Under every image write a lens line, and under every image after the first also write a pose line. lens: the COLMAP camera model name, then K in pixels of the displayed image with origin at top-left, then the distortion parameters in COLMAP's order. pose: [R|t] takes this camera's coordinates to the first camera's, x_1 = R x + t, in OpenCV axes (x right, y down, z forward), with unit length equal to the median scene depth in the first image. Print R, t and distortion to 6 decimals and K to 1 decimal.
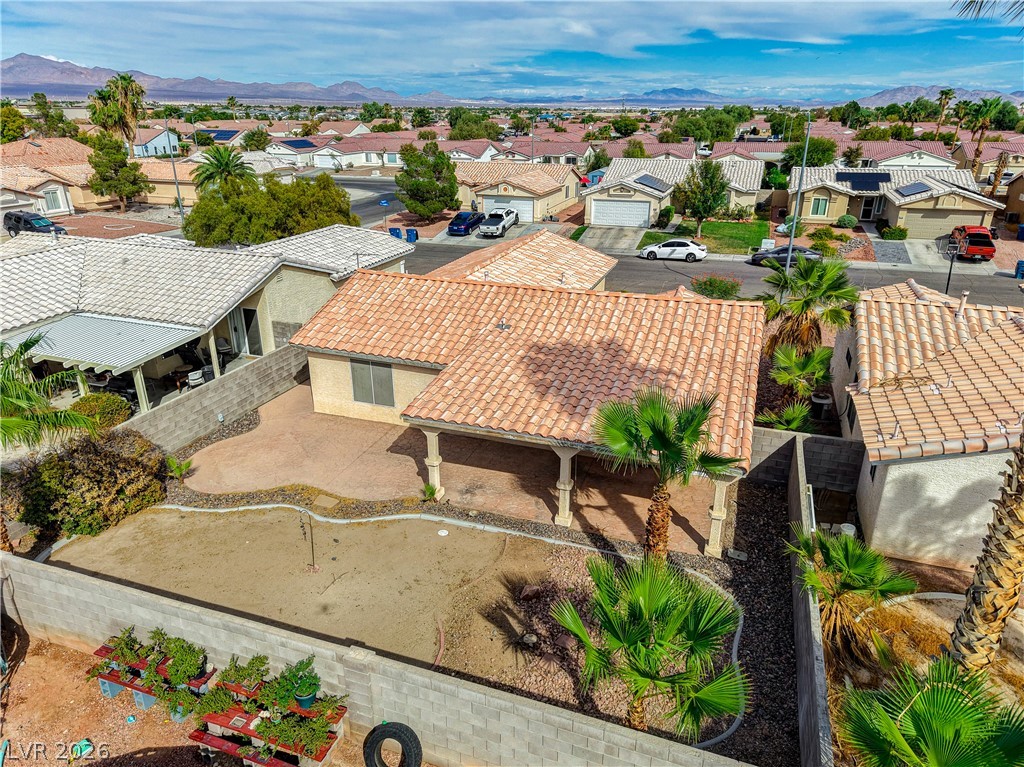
lens RADIAL K [[681.2, 0, 512.7], [0, 681.2, 381.6], [0, 0, 1]] dist [0.053146, -0.033639]
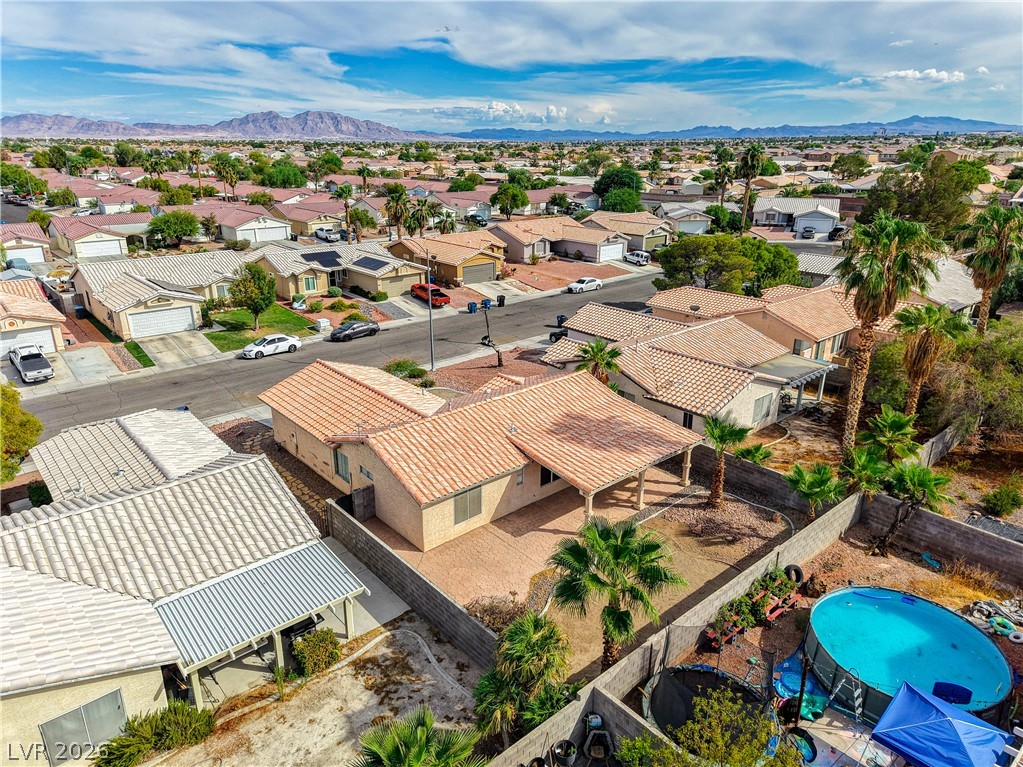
lens RADIAL K [[672.1, 0, 511.5], [0, 672.1, 383.5], [0, 0, 1]] dist [0.107868, -0.108471]
pose [[0.486836, -0.293739, 0.822623, -1.172176], [0.319827, 0.936306, 0.145056, -0.381605], [-0.812836, 0.192478, 0.549773, 0.146910]]
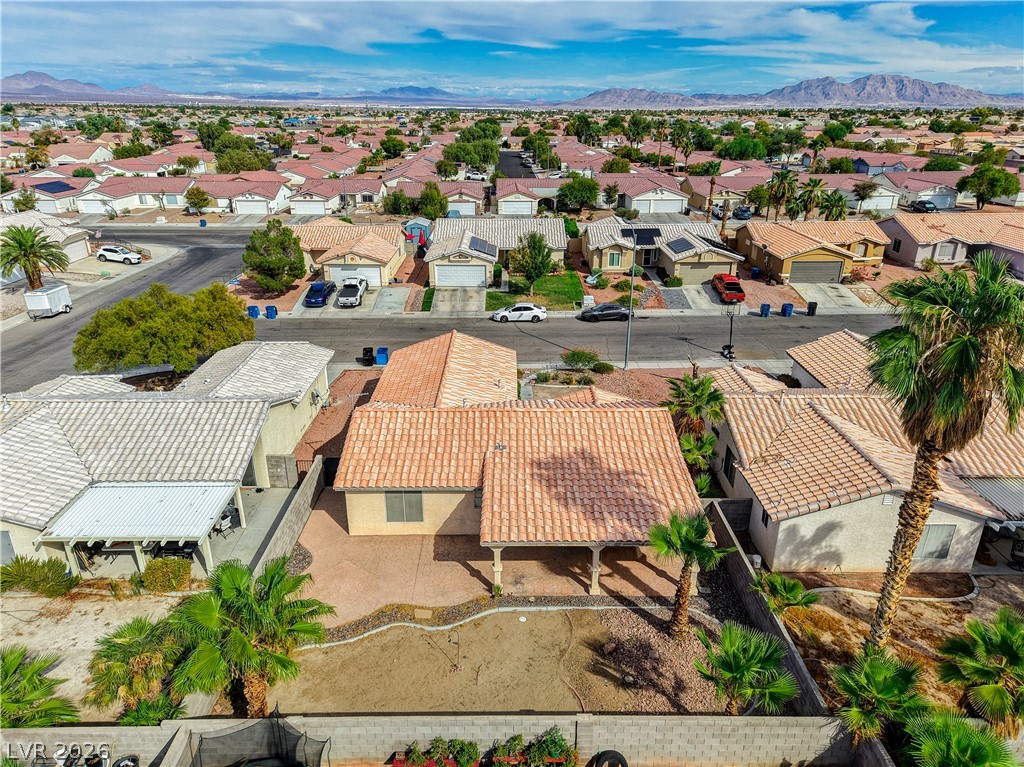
lens RADIAL K [[679.0, 0, 512.5], [0, 679.0, 380.6], [0, 0, 1]] dist [0.057994, -0.040214]
pose [[0.939666, -0.127164, 0.317580, -0.384000], [0.126084, 0.991728, 0.024042, -0.233059], [-0.318010, 0.017451, 0.947927, -0.271347]]
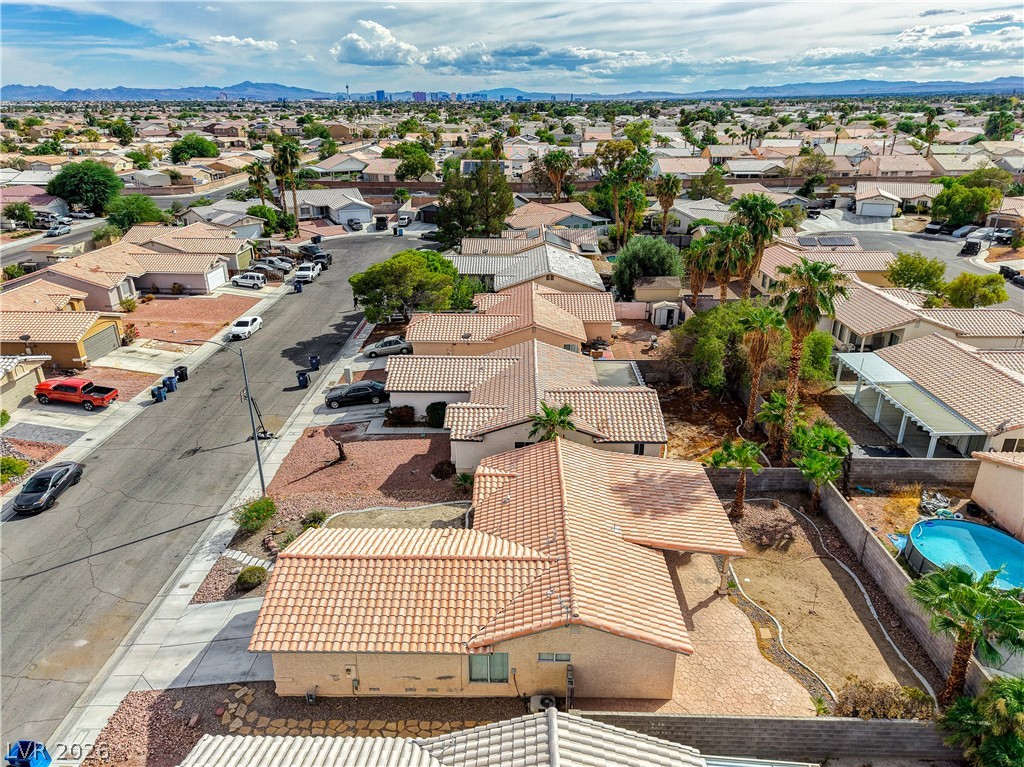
lens RADIAL K [[681.2, 0, 512.7], [0, 681.2, 381.6], [0, 0, 1]] dist [0.053146, -0.033639]
pose [[-0.324965, -0.355083, 0.876535, -1.052996], [0.346497, 0.817687, 0.459704, -1.032081], [-0.879964, 0.453105, -0.142685, 1.203436]]
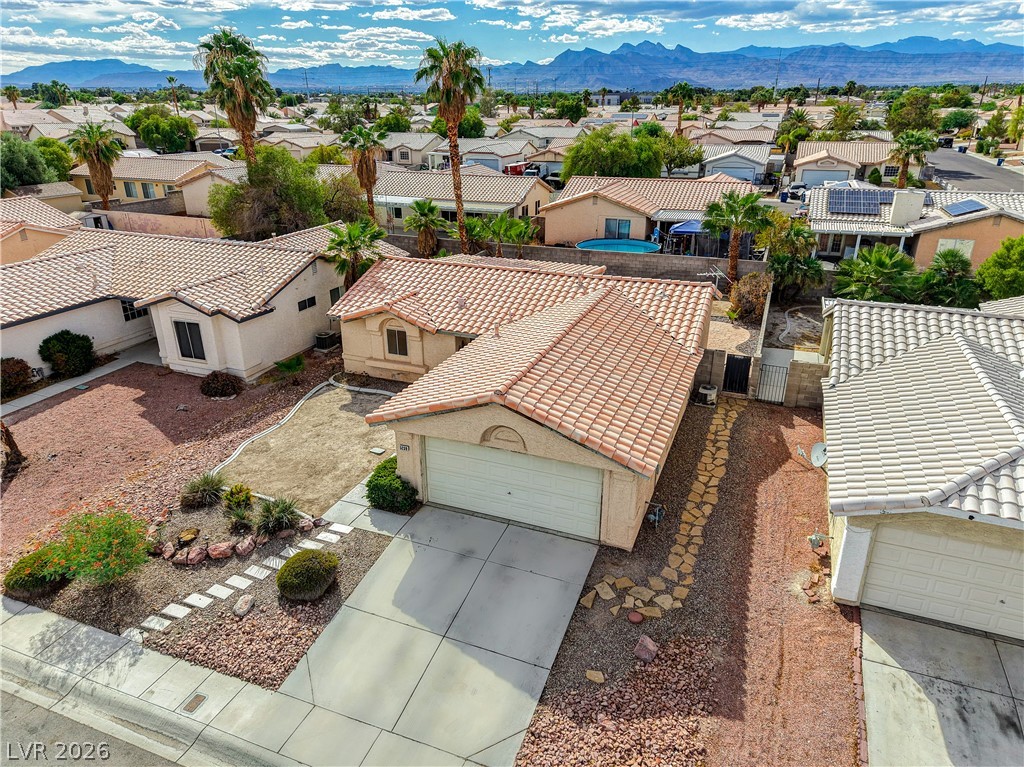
lens RADIAL K [[681.2, 0, 512.7], [0, 681.2, 381.6], [0, 0, 1]] dist [0.053146, -0.033639]
pose [[-0.999488, -0.013597, 0.028965, 0.047398], [0.010506, 0.715605, 0.698426, -0.866088], [-0.030224, 0.698373, -0.715096, 2.064881]]
